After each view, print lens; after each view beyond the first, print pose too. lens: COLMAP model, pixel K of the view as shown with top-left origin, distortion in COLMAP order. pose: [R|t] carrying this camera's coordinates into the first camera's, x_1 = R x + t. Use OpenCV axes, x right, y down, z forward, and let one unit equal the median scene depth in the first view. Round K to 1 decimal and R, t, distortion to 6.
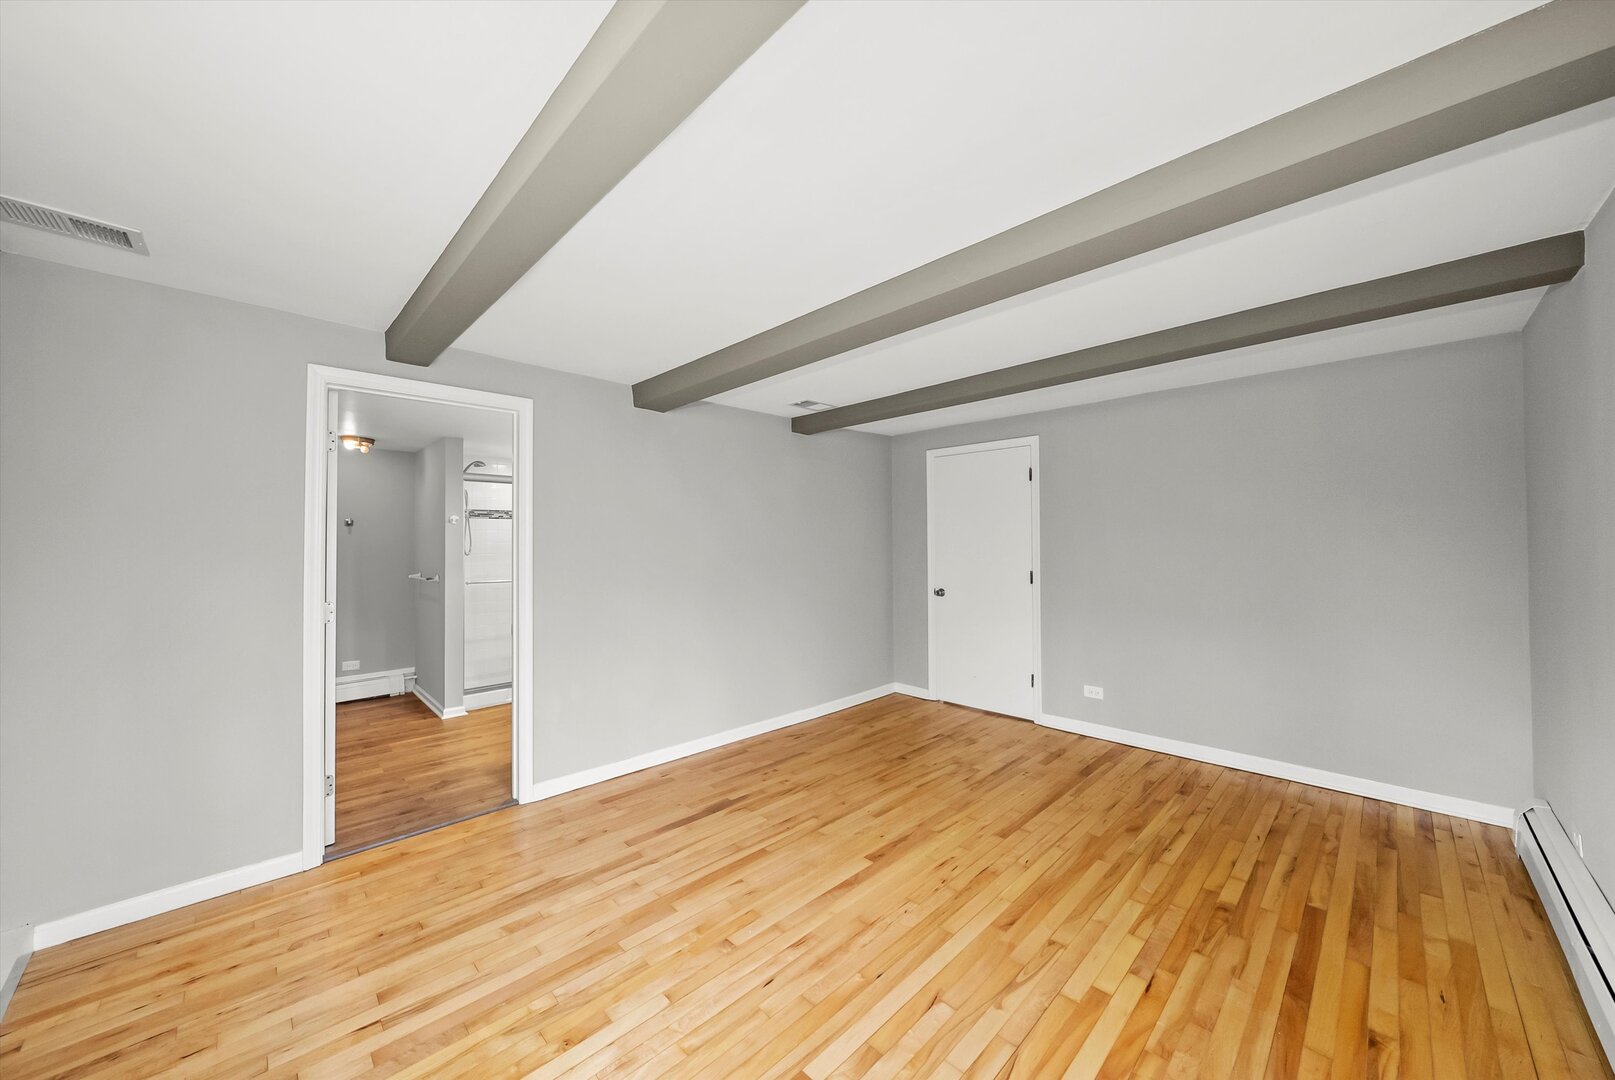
lens RADIAL K [[576.3, 0, 800.7], [0, 576.3, 534.1], [0, 0, 1]] dist [-0.005731, -0.000055]
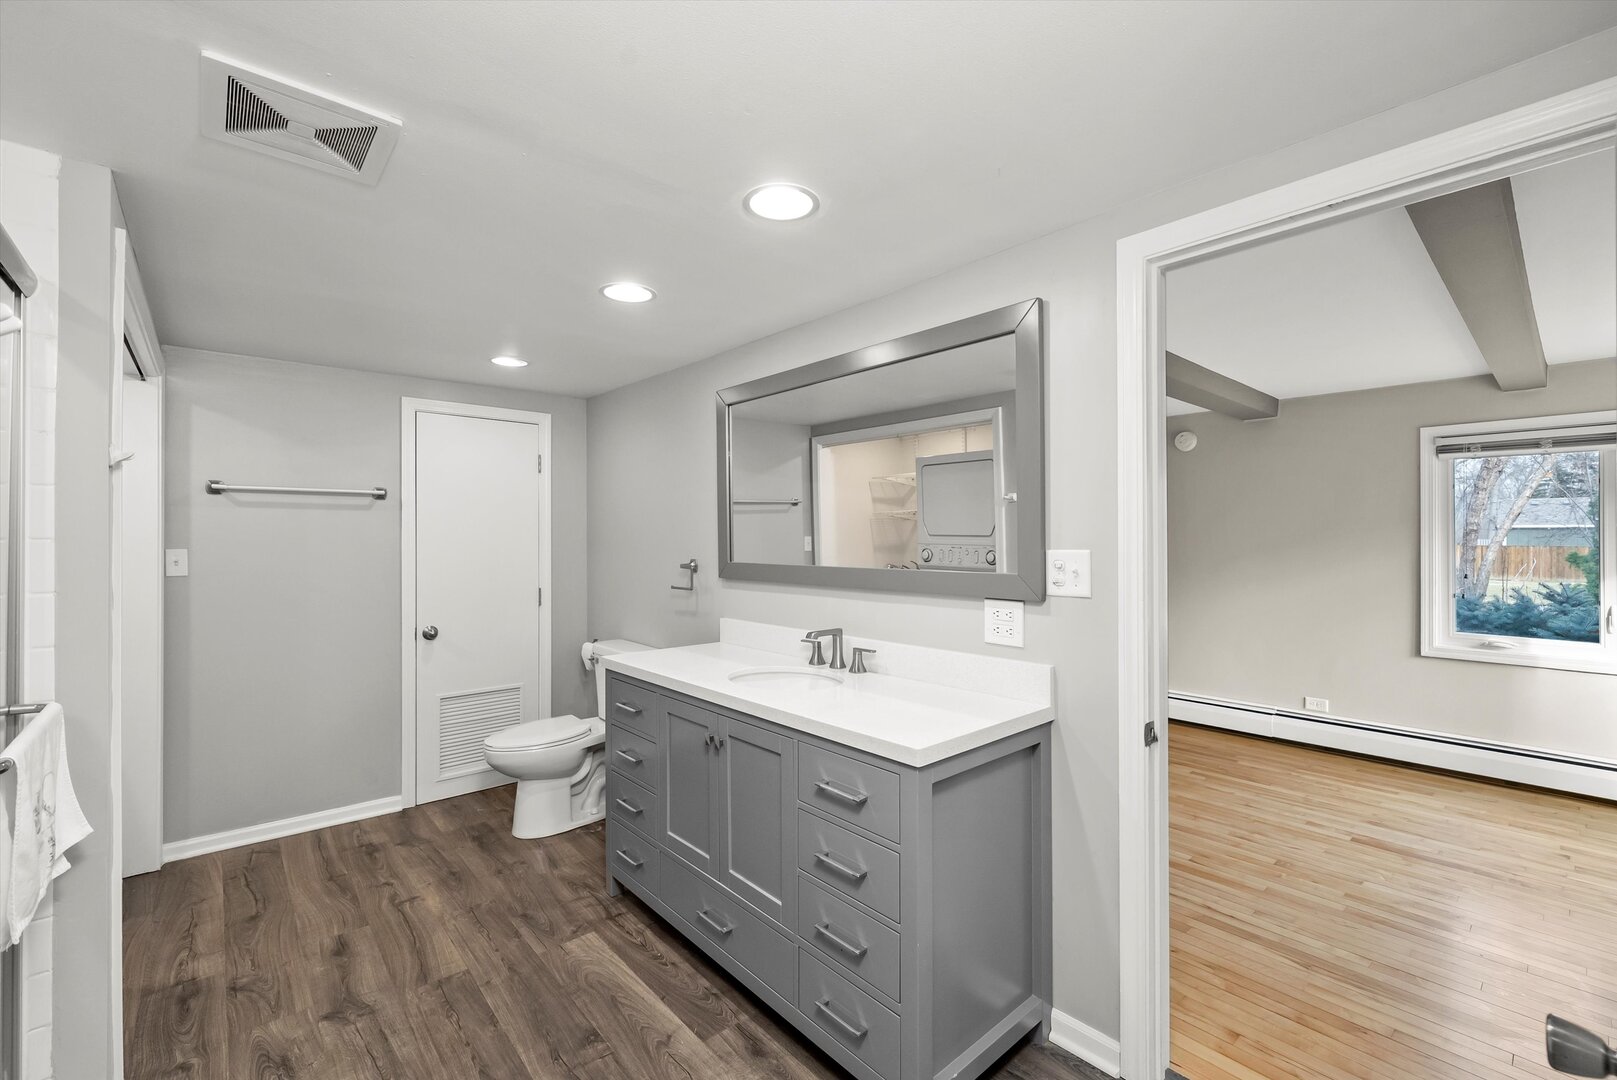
lens RADIAL K [[681.4, 0, 807.0], [0, 681.4, 541.1], [0, 0, 1]] dist [-0.000542, -0.000002]
pose [[0.050054, 0.005983, 0.998729, -1.505537], [-0.011074, 0.999924, -0.005435, 0.024244], [-0.998685, -0.010788, 0.050116, 1.769278]]
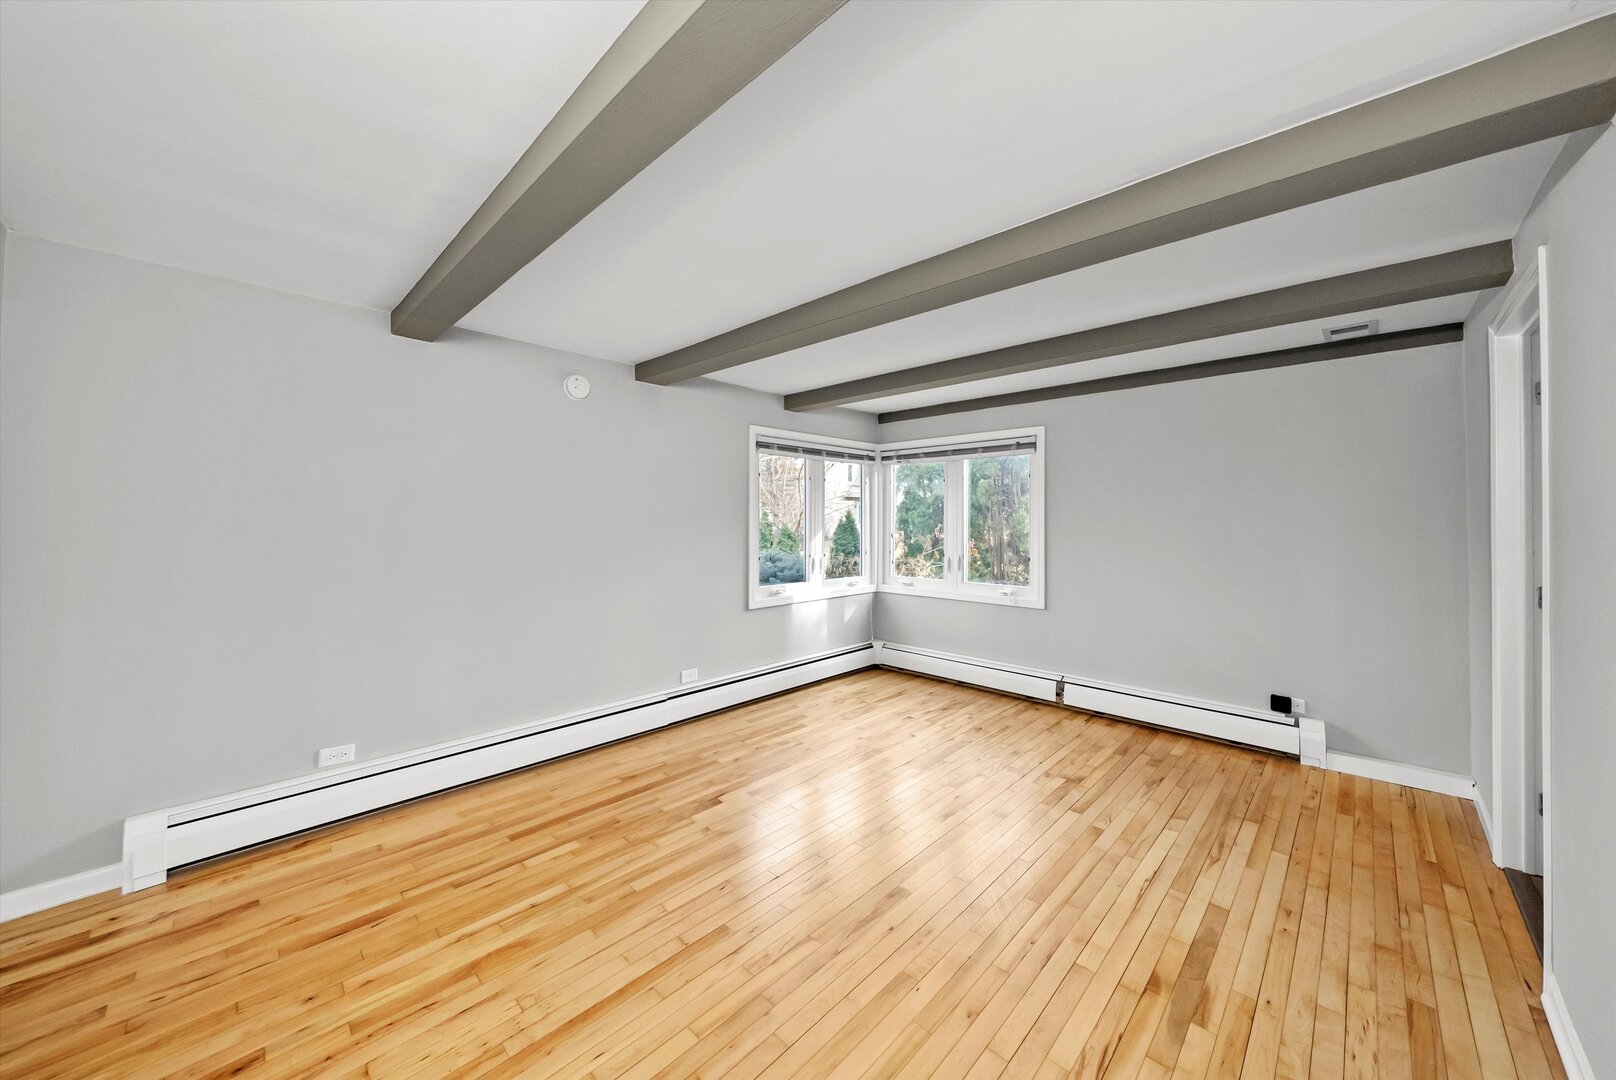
lens RADIAL K [[570.0, 0, 805.7], [0, 570.0, 518.6], [0, 0, 1]] dist [-0.005656, -0.000049]
pose [[-0.999705, 0.004912, -0.023781, 0.322408], [0.005253, 0.999885, -0.014259, 0.031384], [0.023708, -0.014380, -0.999616, 2.101140]]
